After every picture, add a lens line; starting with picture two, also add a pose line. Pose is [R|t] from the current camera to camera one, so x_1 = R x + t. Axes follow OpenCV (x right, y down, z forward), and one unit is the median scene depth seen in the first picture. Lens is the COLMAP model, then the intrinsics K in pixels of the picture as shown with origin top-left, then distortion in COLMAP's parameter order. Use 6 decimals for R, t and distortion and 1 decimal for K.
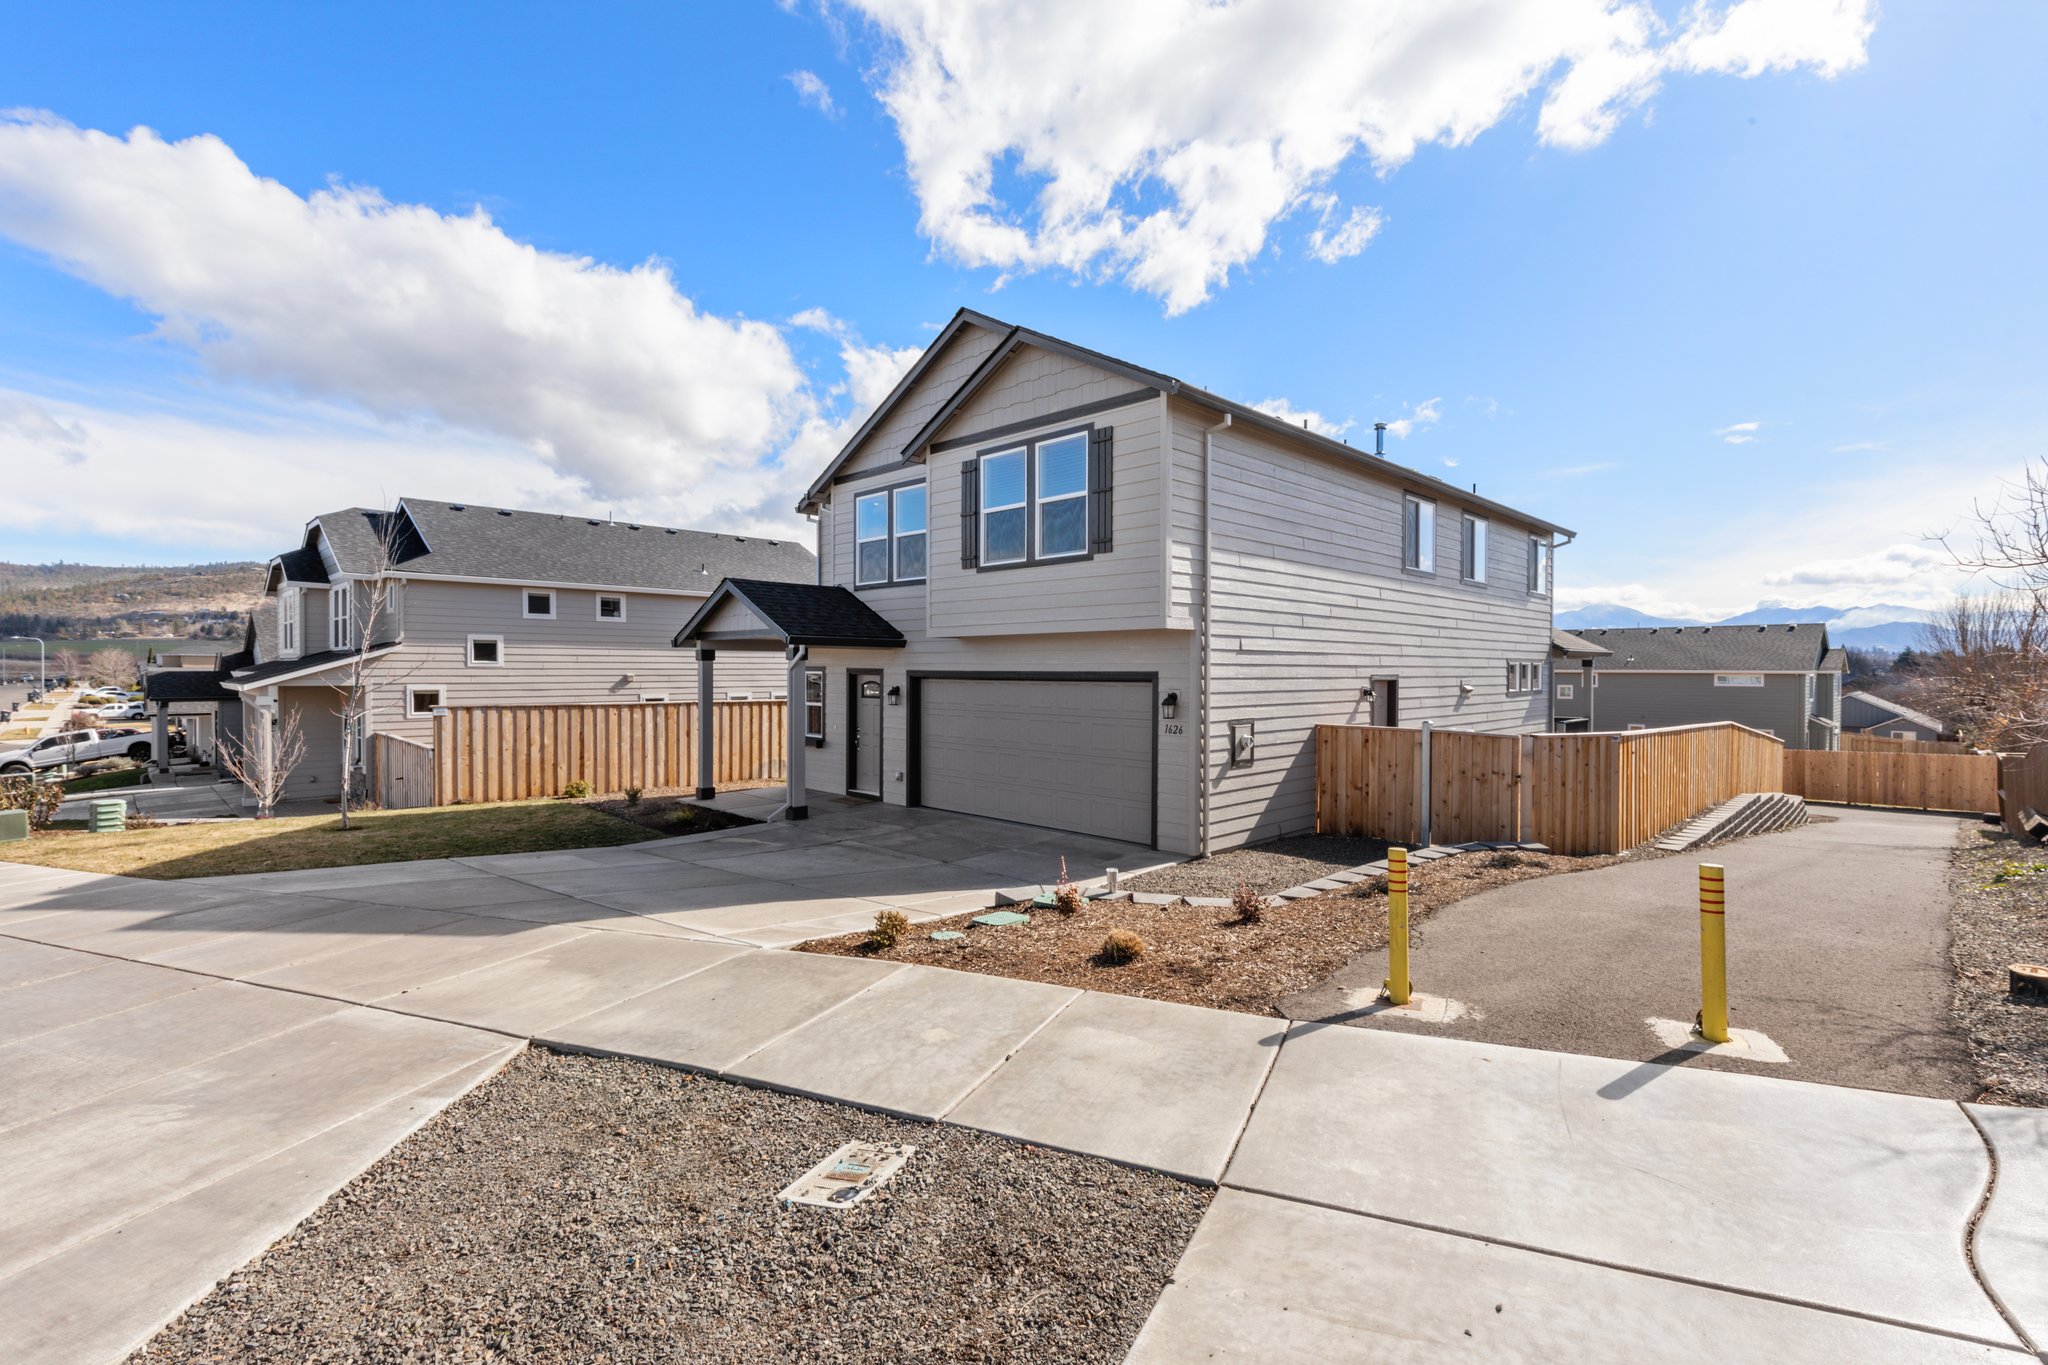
lens RADIAL K [[906.9, 0, 1032.3], [0, 906.9, 678.8], [0, 0, 1]] dist [0.008562, -0.000697]
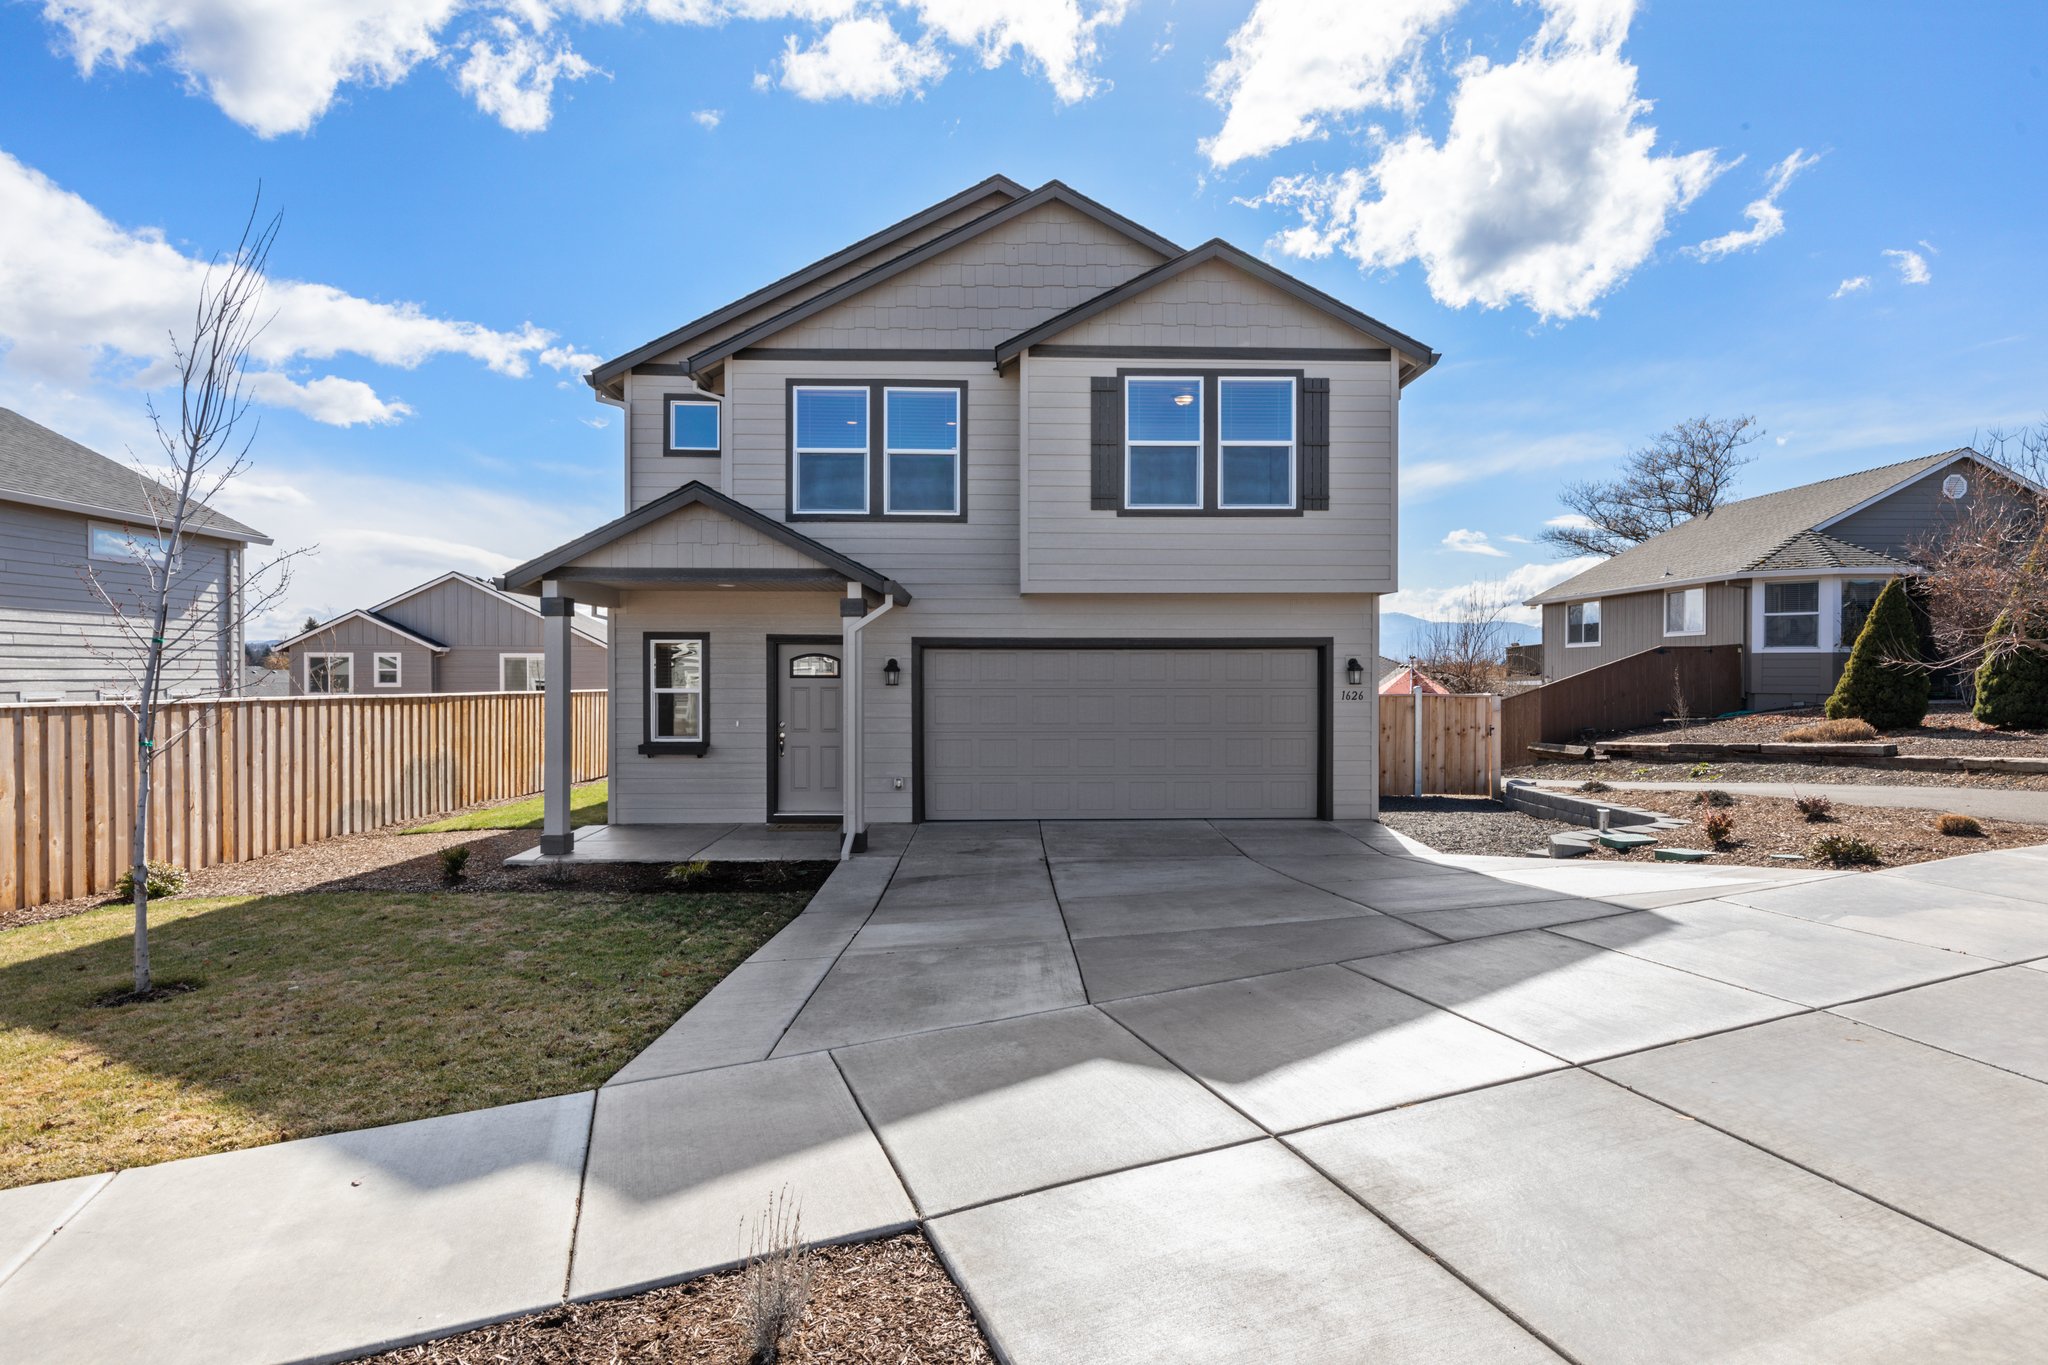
lens RADIAL K [[1054.1, 0, 1020.1], [0, 1054.1, 687.2], [0, 0, 1]] dist [0.002041, 0.000455]
pose [[0.690460, -0.008512, 0.723320, -0.809318], [0.011001, 0.999939, 0.001267, 0.035918], [-0.723287, 0.007082, 0.690512, 0.403012]]
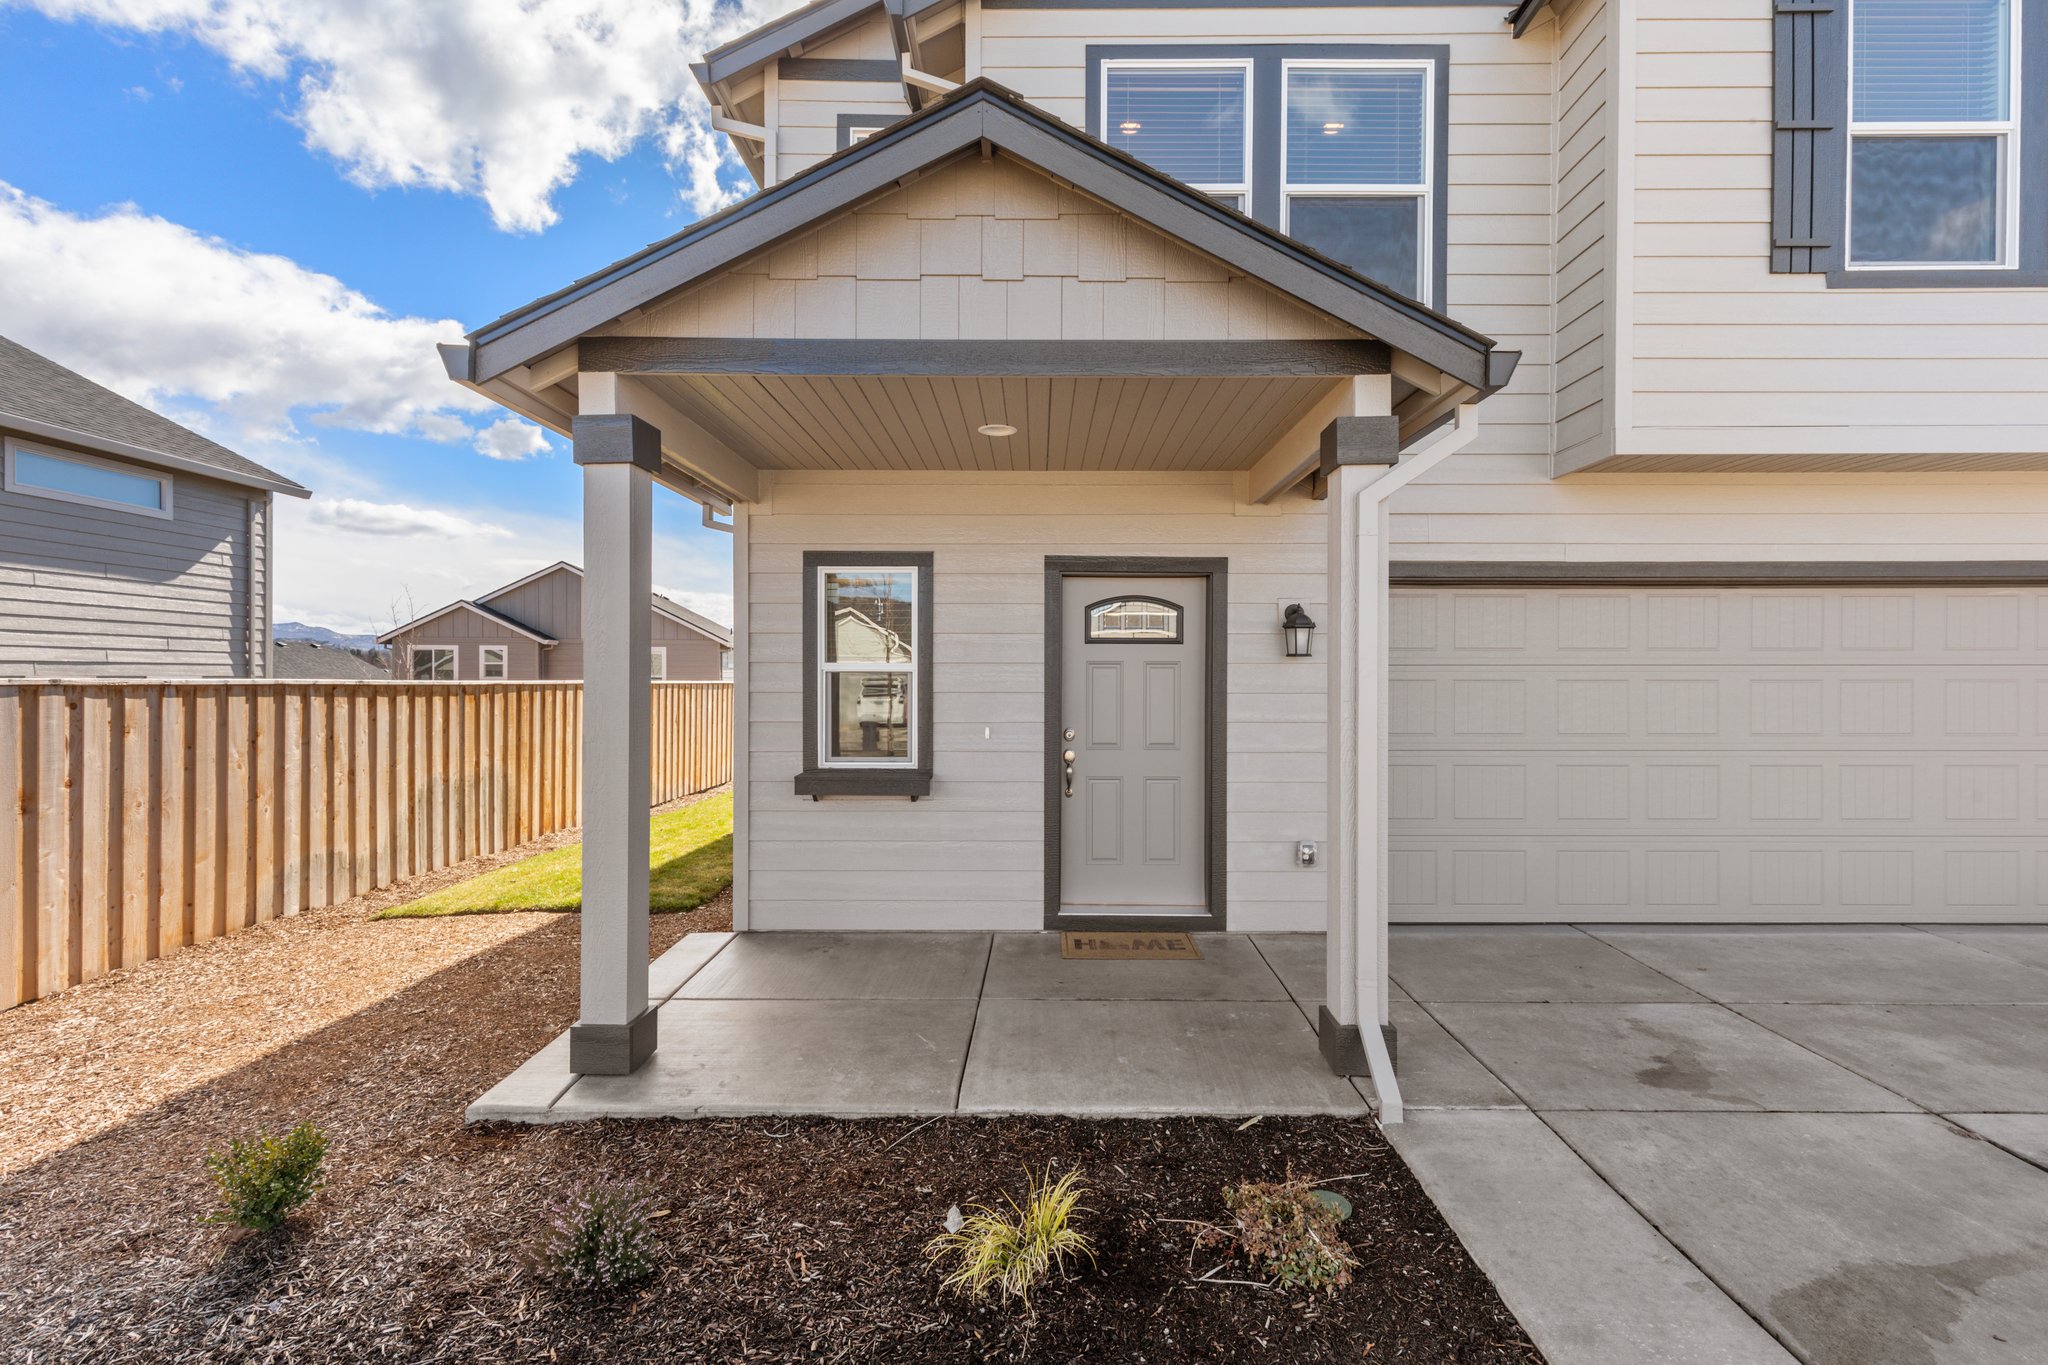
lens RADIAL K [[906.9, 0, 1032.3], [0, 906.9, 678.8], [0, 0, 1]] dist [0.008562, -0.000697]
pose [[0.717795, -0.000743, 0.696254, -0.561012], [0.009060, 0.999925, -0.008274, 0.046569], [-0.696196, 0.012247, 0.717748, 0.954121]]
